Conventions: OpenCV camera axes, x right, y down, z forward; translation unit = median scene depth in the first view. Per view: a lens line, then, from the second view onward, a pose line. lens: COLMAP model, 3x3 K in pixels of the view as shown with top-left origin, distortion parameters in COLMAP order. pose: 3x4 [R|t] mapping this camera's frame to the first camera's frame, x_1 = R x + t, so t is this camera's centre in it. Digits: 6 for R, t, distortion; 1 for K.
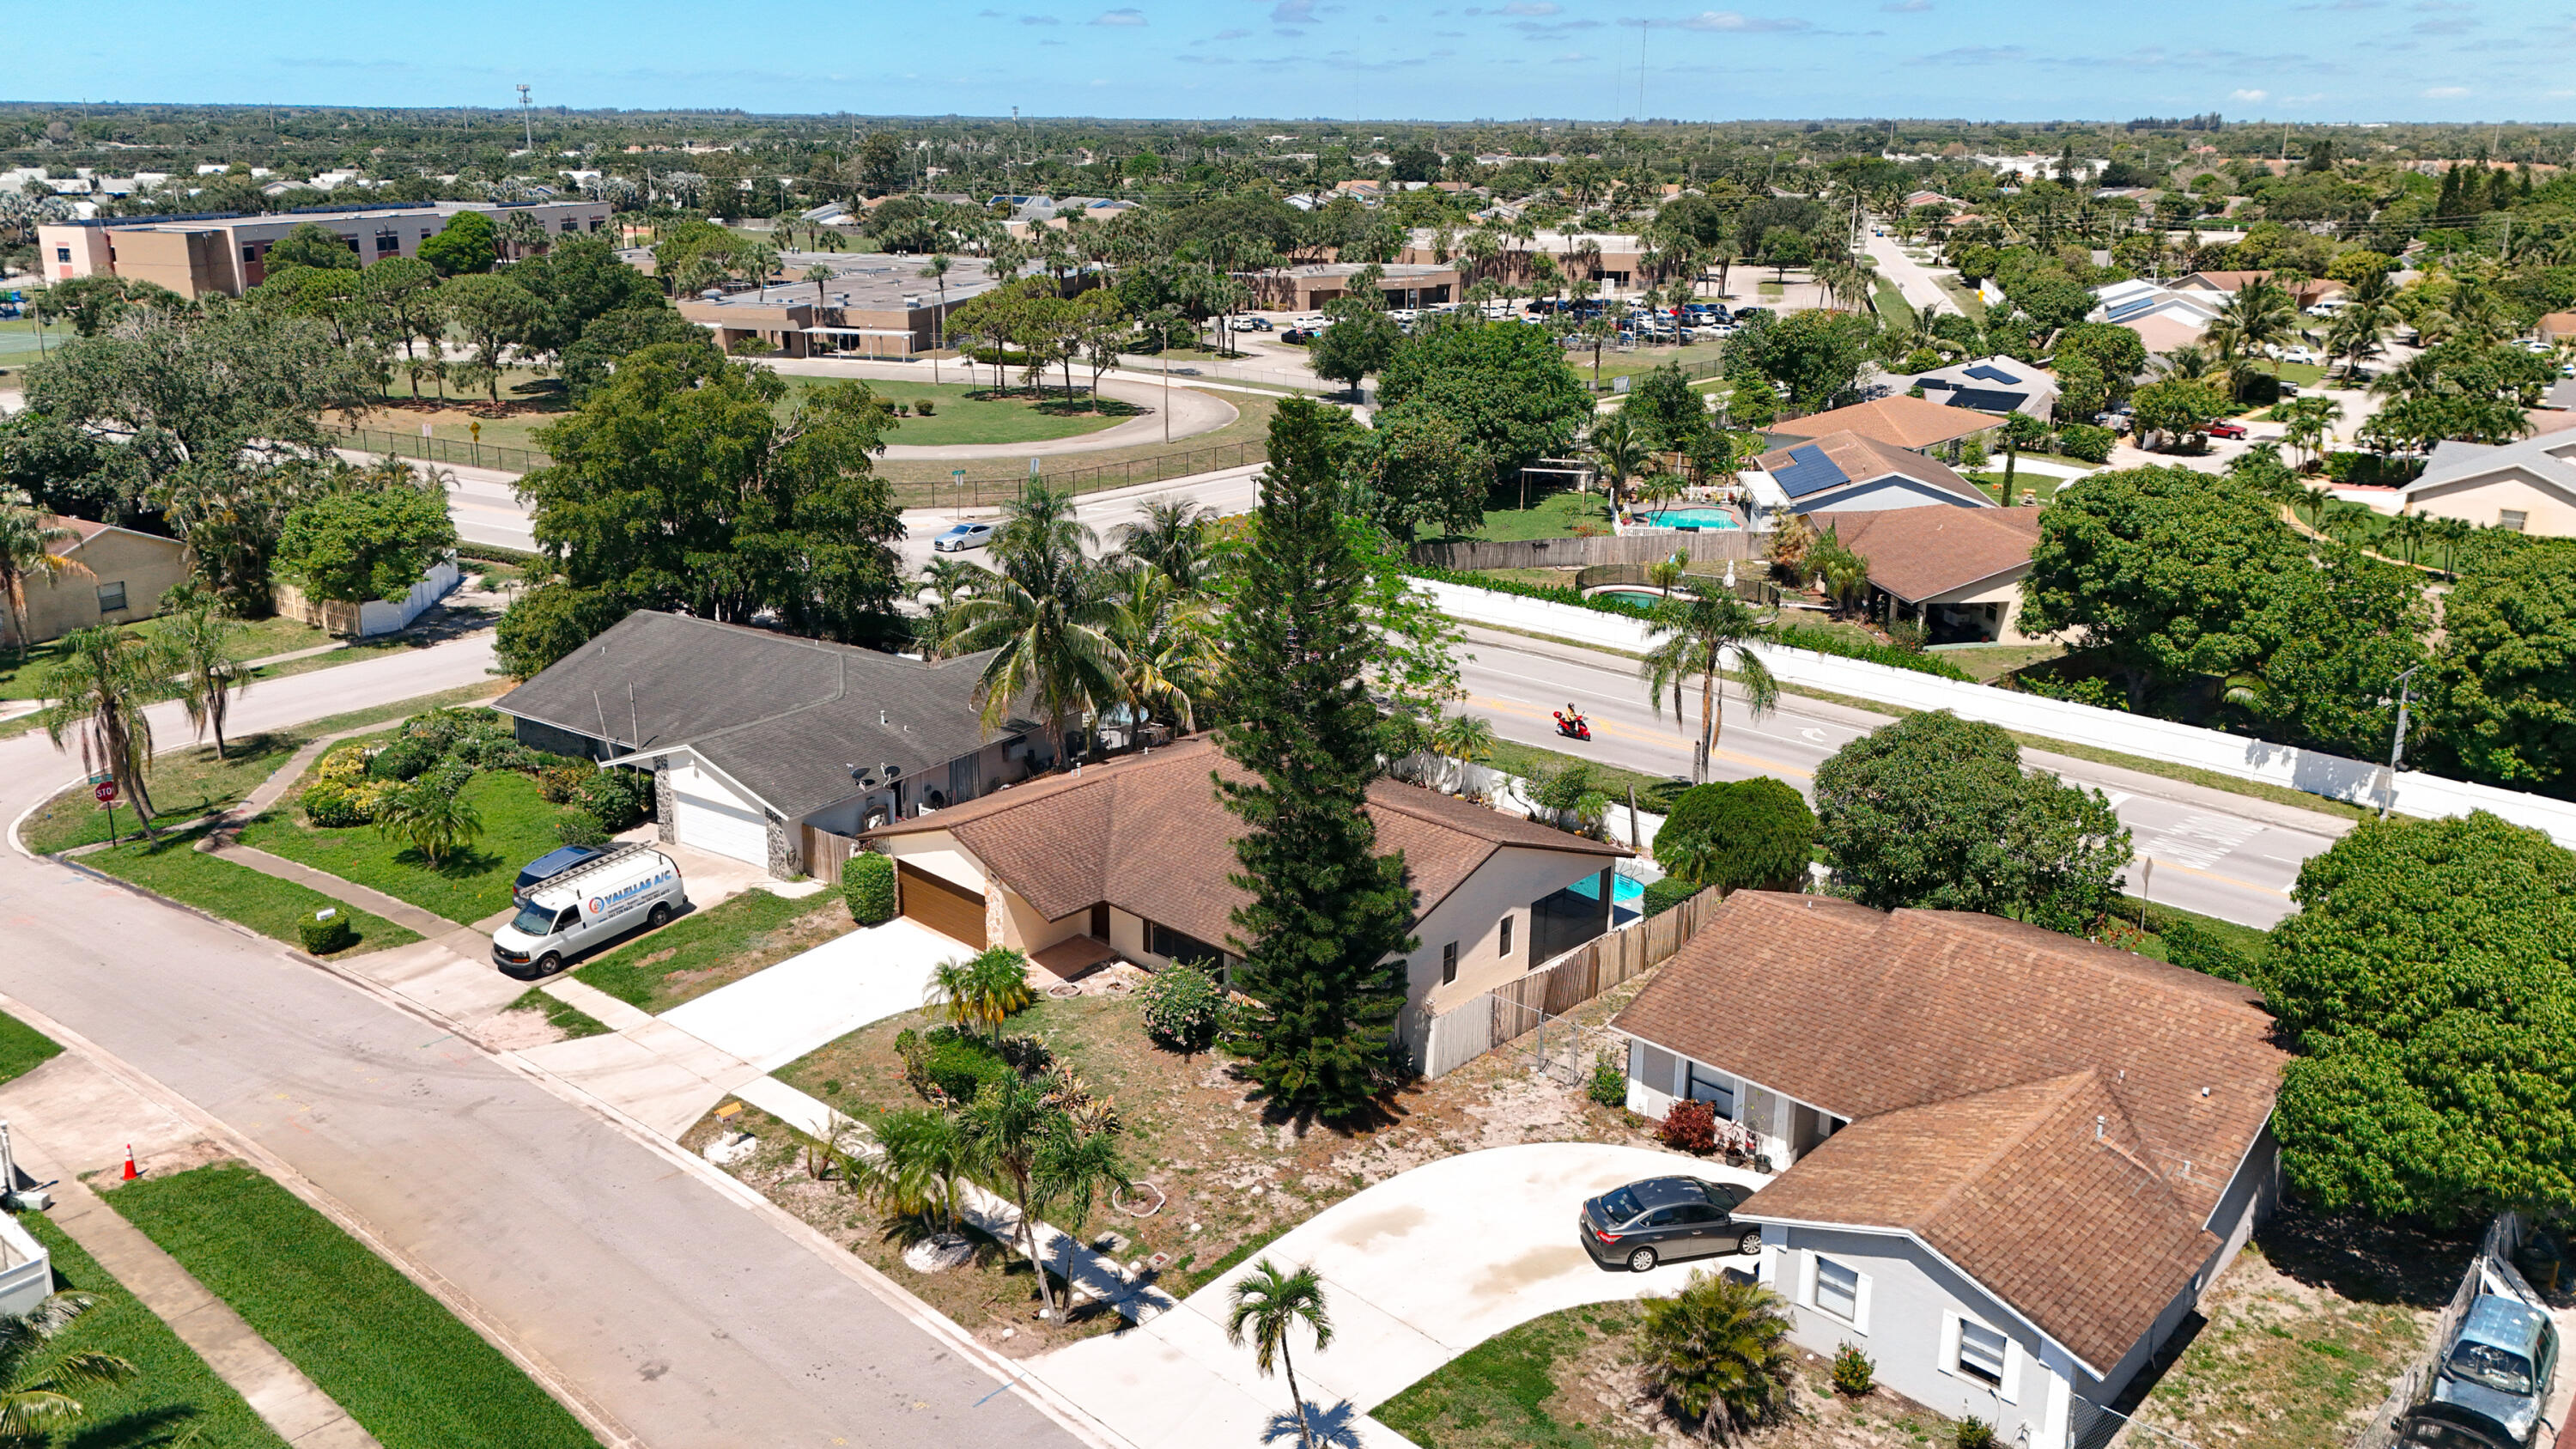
lens RADIAL K [[1934.5, 0, 1276.5], [0, 1934.5, 652.2], [0, 0, 1]] dist [0.039948, -0.001927]
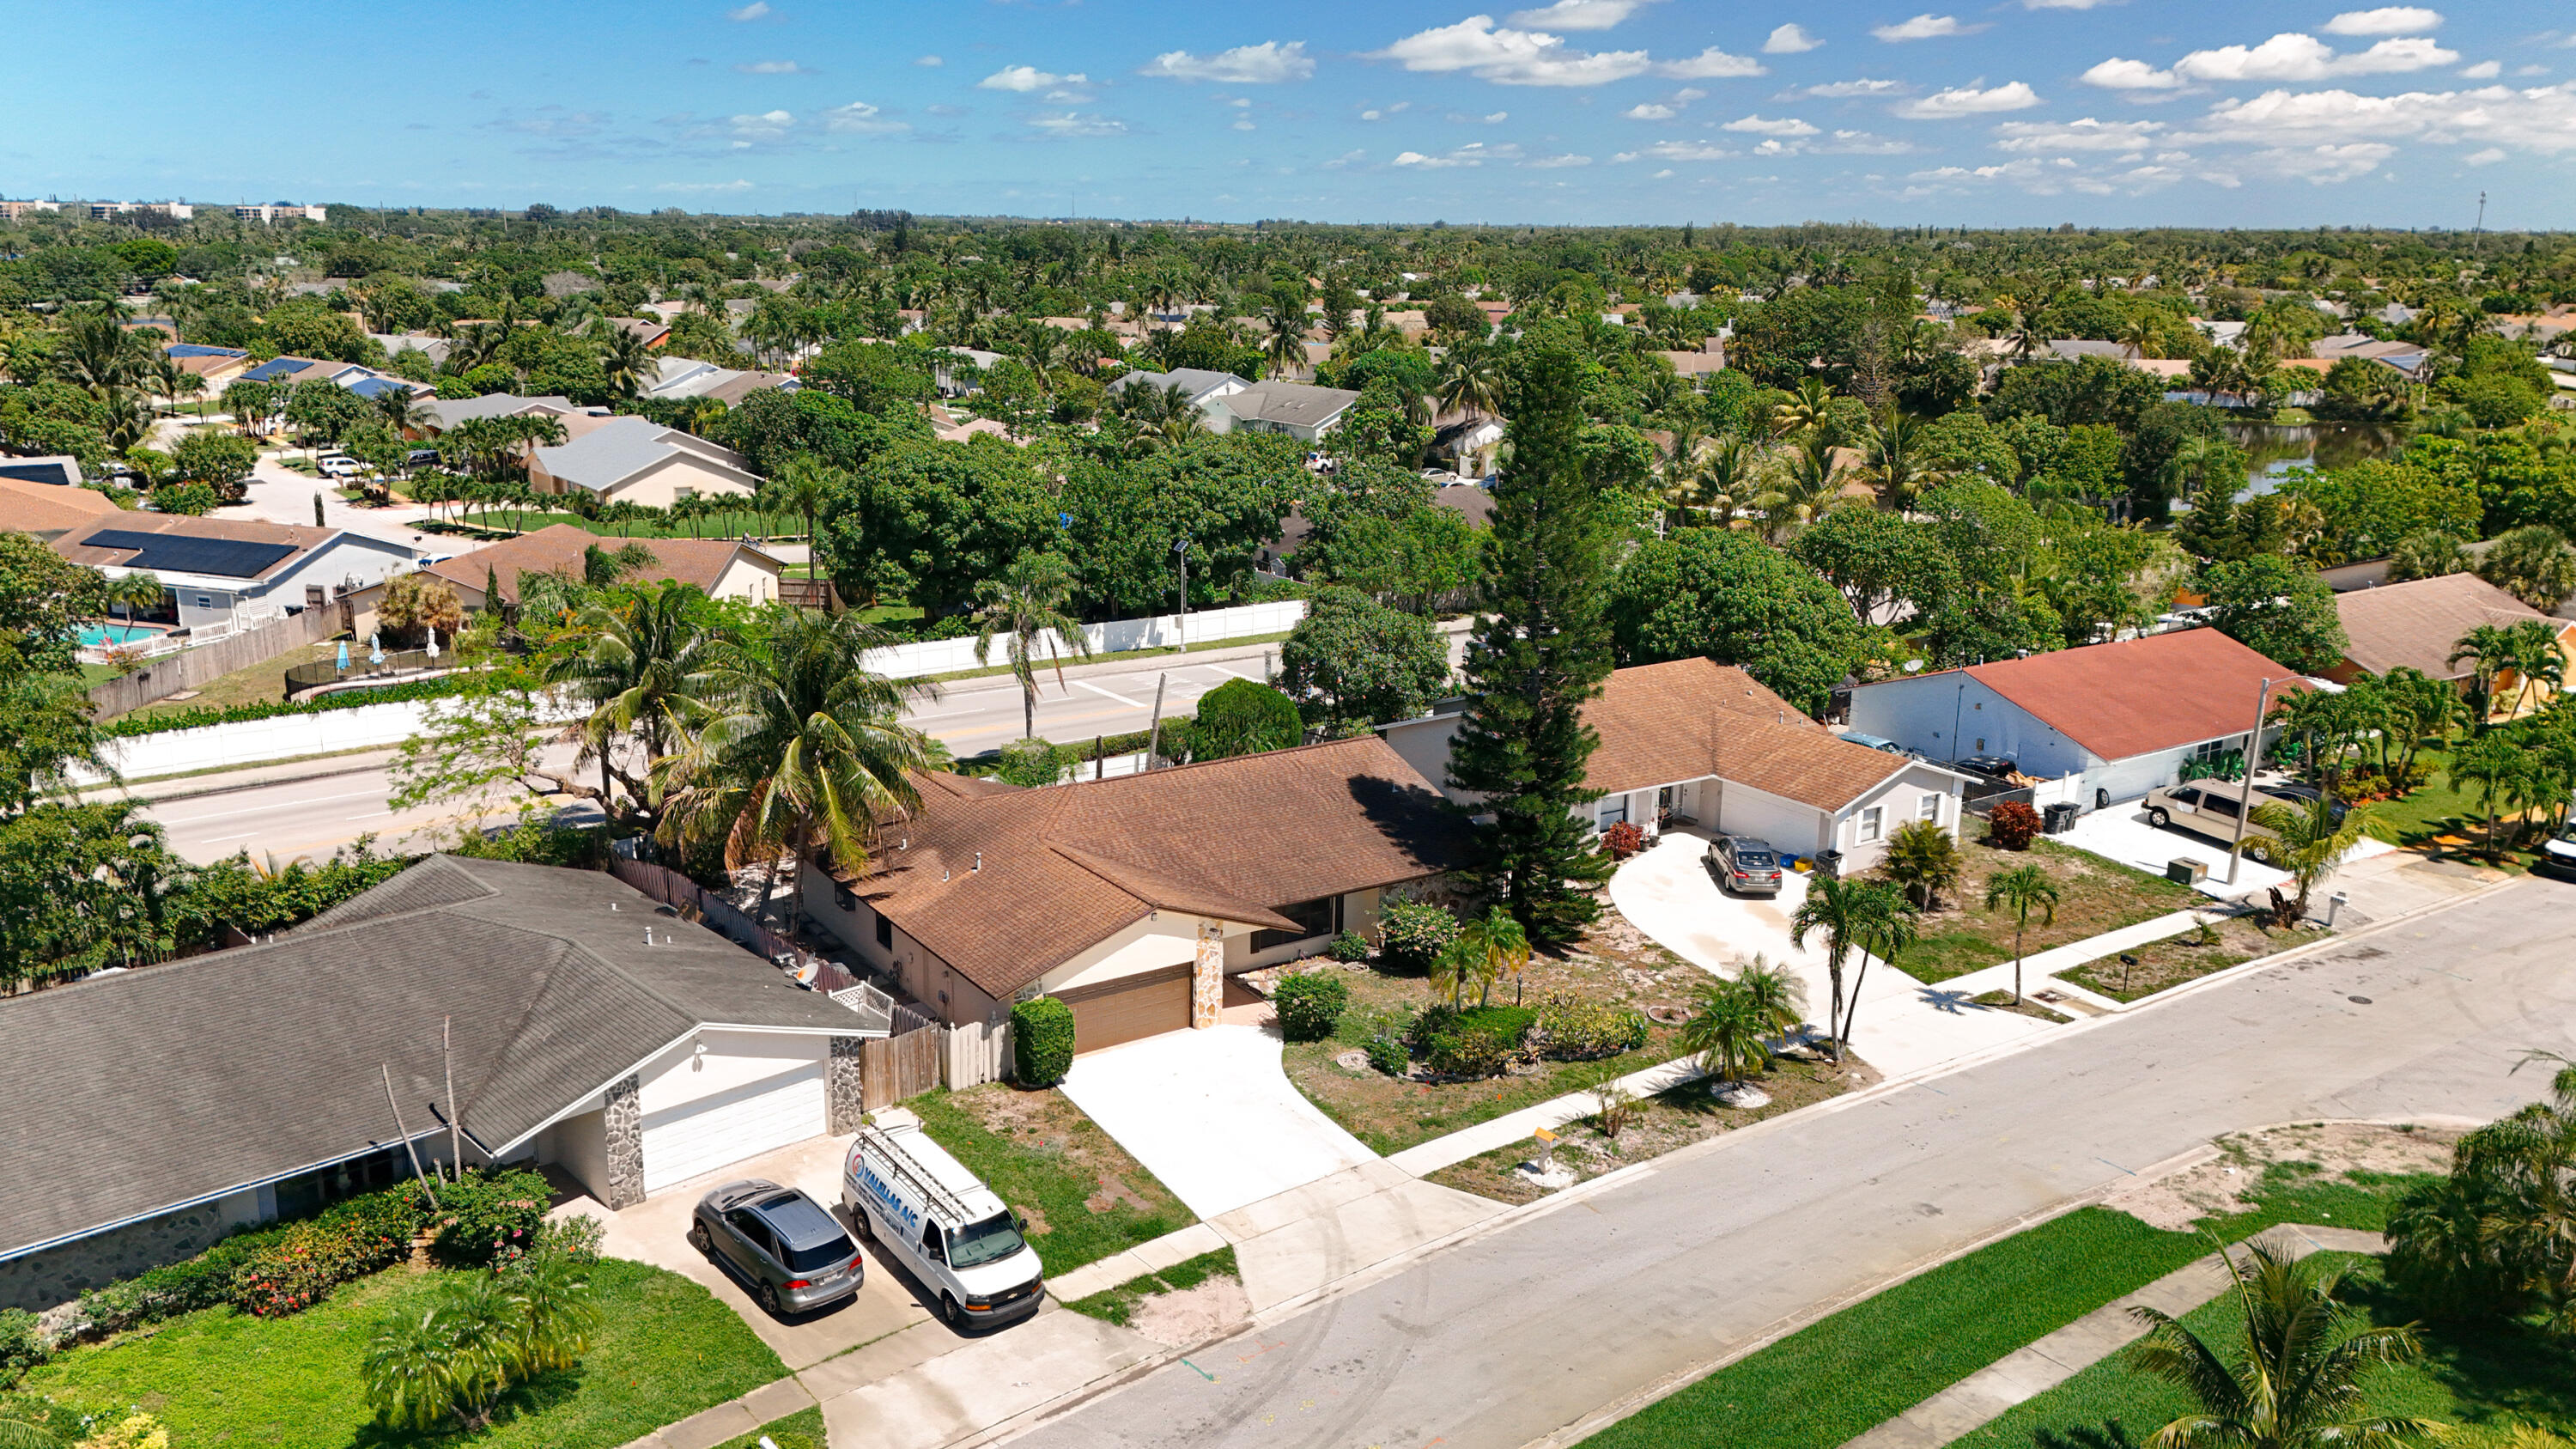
lens RADIAL K [[1937.6, 0, 1257.0], [0, 1937.6, 754.4], [0, 0, 1]] dist [0.116055, -0.127706]
pose [[0.227324, -0.259051, 0.938731, -1.053300], [0.248080, 0.947570, 0.201415, -0.154942], [-0.941690, 0.187094, 0.279671, 0.747597]]
